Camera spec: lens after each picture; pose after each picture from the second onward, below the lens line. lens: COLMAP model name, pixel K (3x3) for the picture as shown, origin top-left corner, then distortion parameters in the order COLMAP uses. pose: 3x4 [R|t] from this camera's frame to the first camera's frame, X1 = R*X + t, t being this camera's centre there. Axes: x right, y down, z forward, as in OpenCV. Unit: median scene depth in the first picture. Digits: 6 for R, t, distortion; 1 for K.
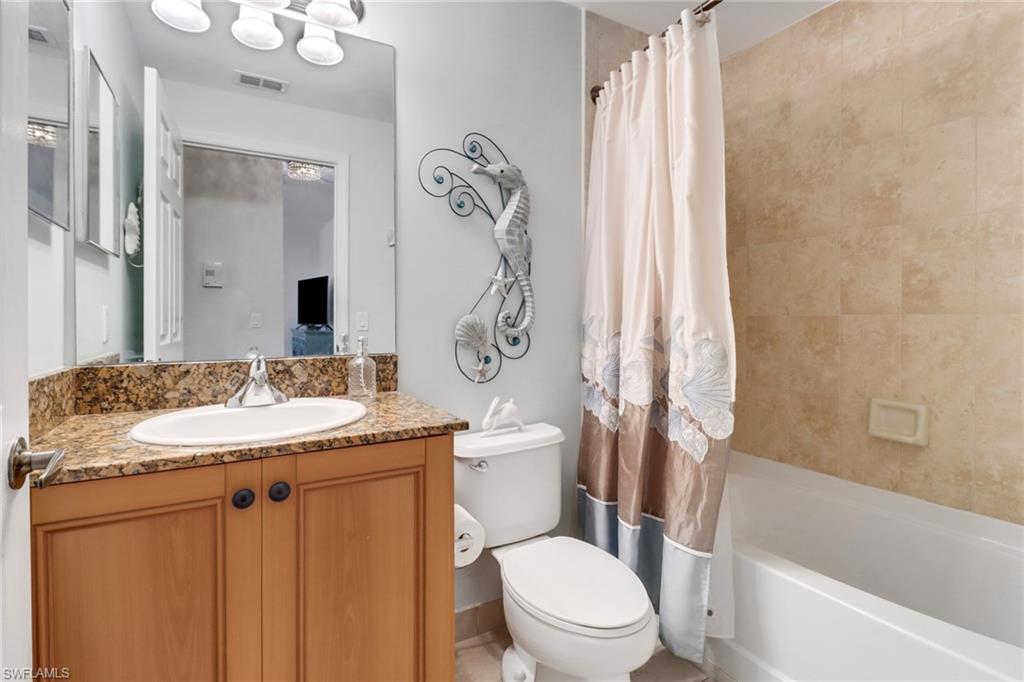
lens RADIAL K [[514.8, 0, 506.2], [0, 514.8, 320.0], [0, 0, 1]] dist [0.000246, -0.000100]
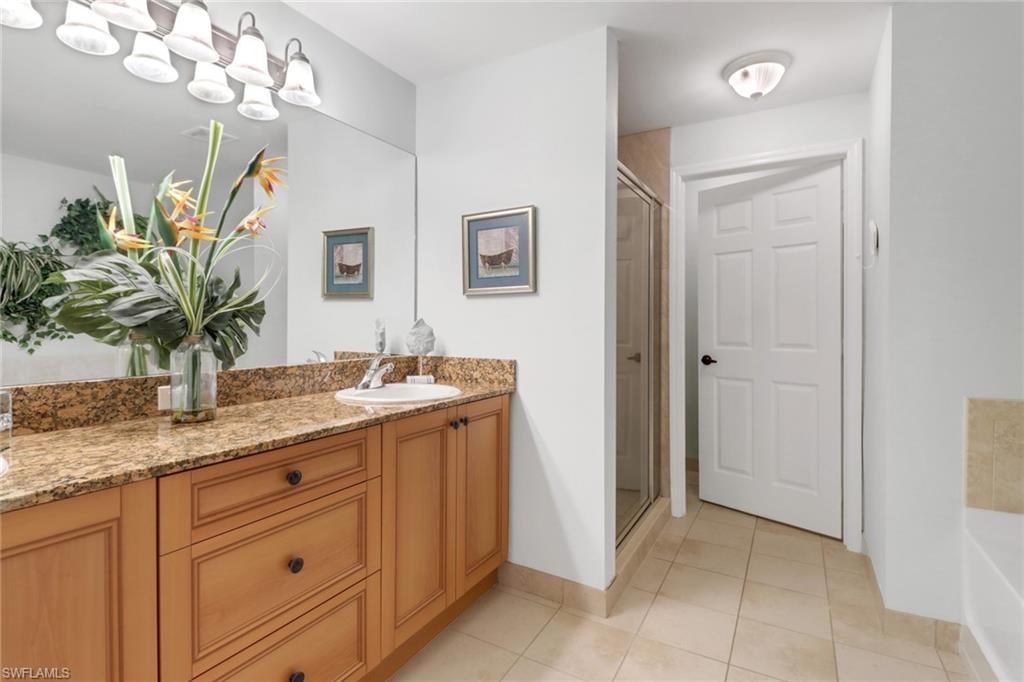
lens RADIAL K [[514.8, 0, 506.2], [0, 514.8, 320.0], [0, 0, 1]] dist [0.000246, -0.000100]
pose [[0.864894, 0.013904, 0.501763, -0.307571], [0.005031, 0.999326, -0.036364, -0.000311], [-0.501930, 0.033975, 0.864241, -0.209658]]
